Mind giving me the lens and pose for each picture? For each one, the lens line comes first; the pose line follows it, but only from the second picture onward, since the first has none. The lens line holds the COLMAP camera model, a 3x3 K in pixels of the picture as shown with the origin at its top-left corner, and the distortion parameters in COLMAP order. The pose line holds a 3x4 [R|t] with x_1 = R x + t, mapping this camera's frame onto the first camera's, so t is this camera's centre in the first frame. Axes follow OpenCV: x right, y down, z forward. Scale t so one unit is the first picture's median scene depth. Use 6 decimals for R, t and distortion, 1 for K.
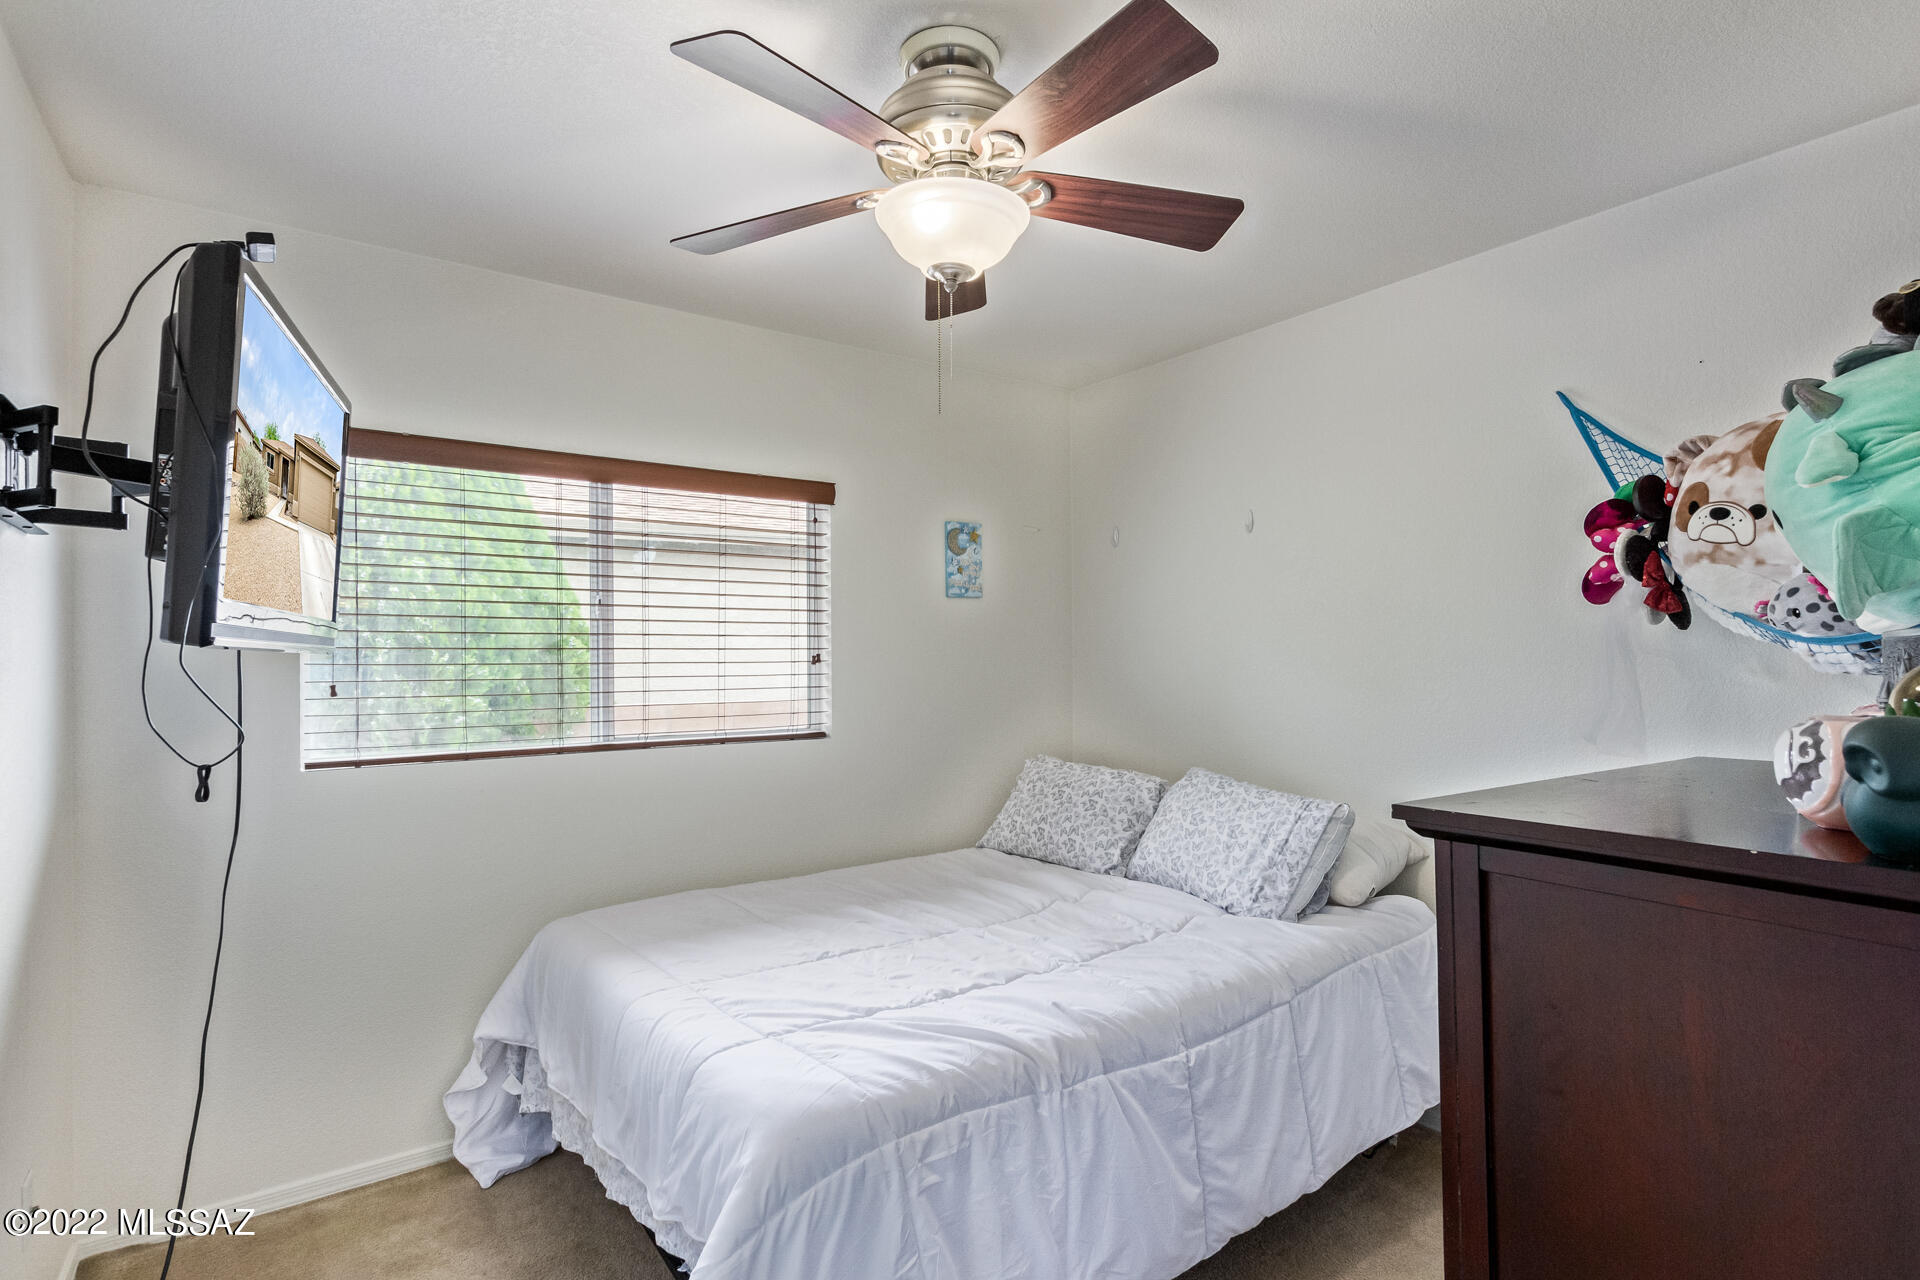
lens RADIAL K [[934.9, 0, 961.3], [0, 934.9, 654.5], [0, 0, 1]] dist [0.013698, -0.001541]
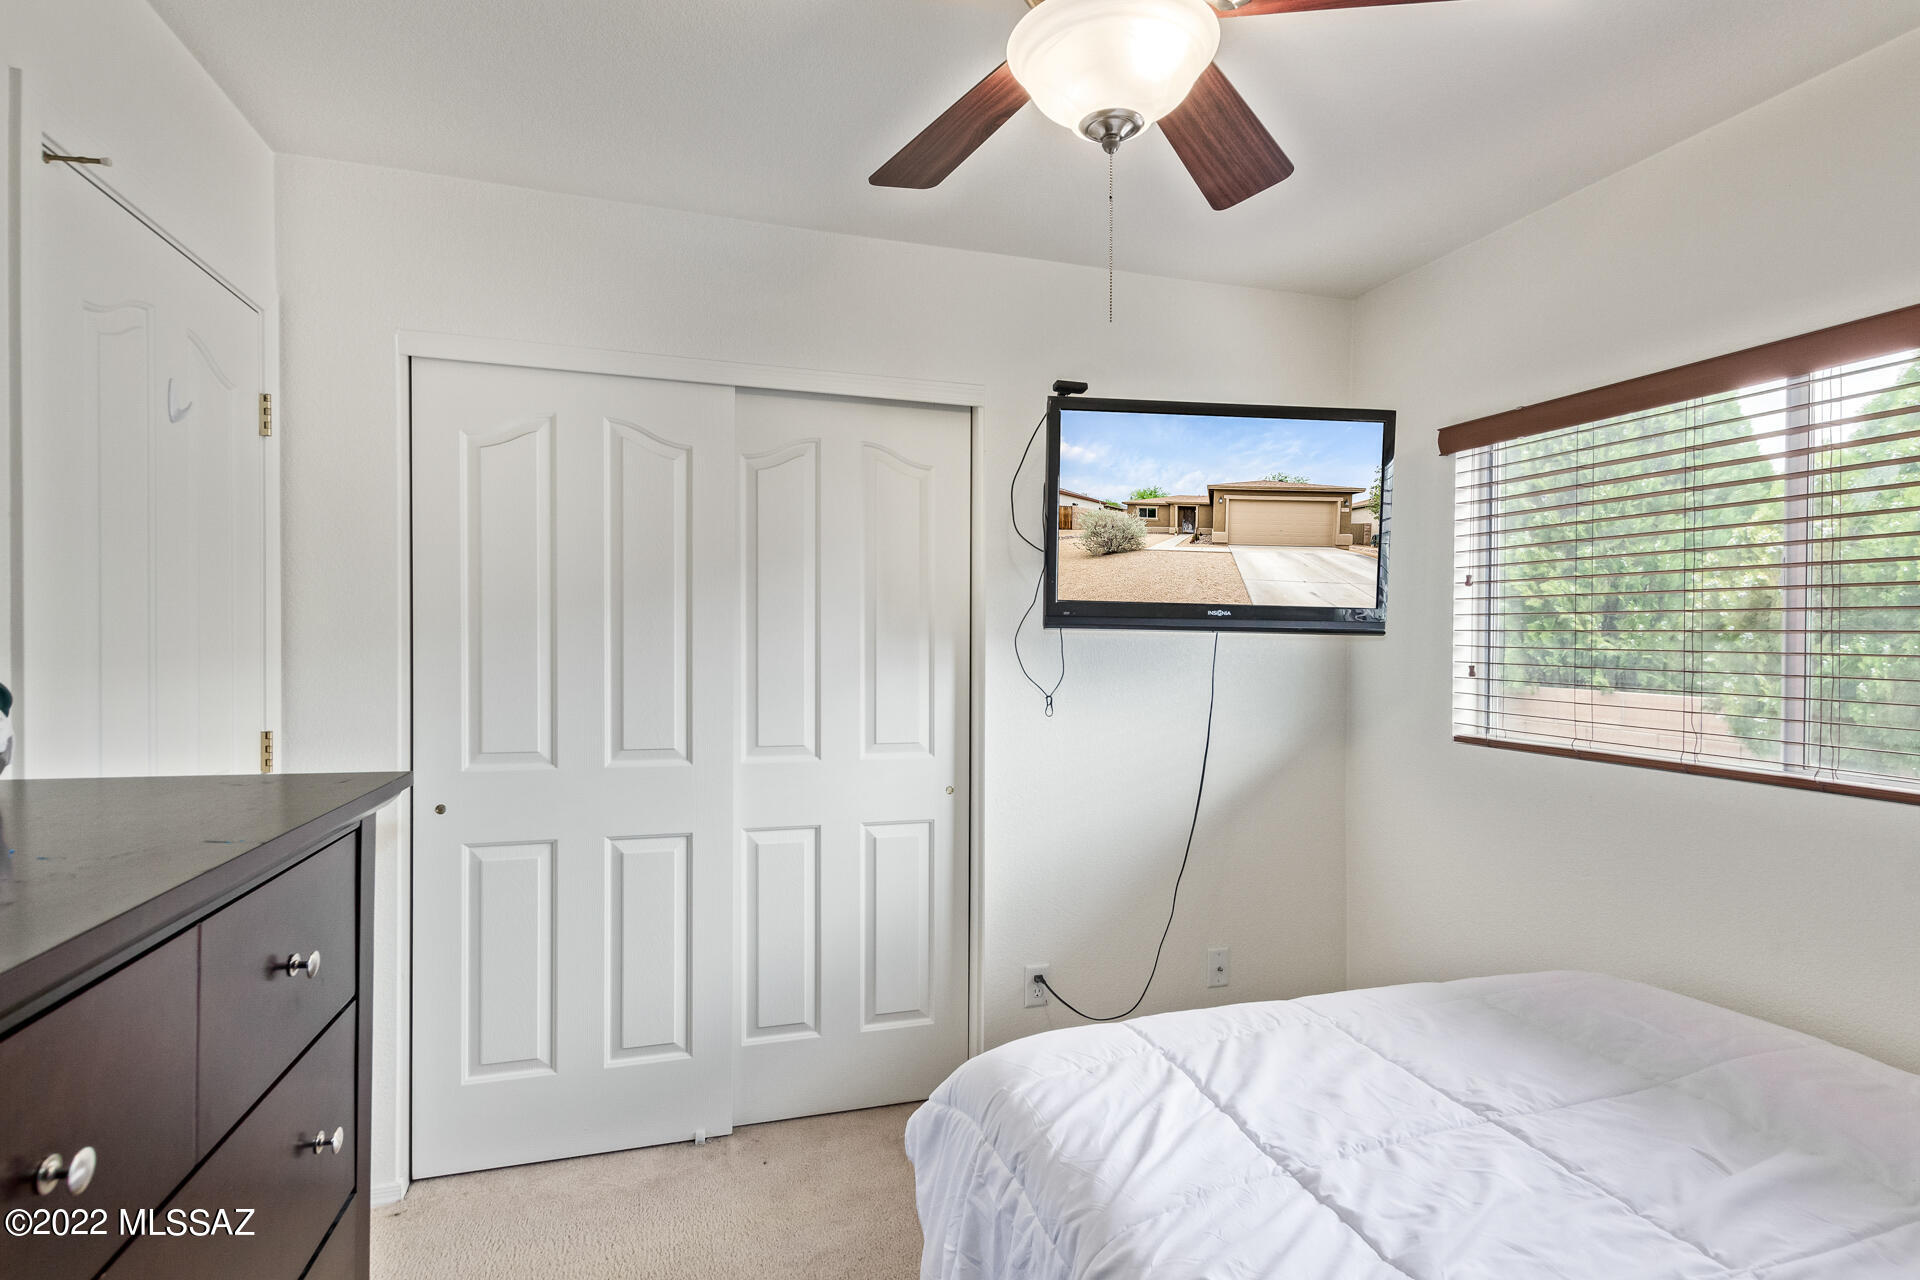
lens RADIAL K [[916.6, 0, 960.0], [0, 916.6, 640.0], [0, 0, 1]] dist [0.022183, -0.000226]
pose [[-0.312708, 0.007827, -0.949817, 0.579109], [0.007910, 0.999953, 0.005636, -0.008568], [0.949816, -0.005751, -0.312755, 0.866104]]
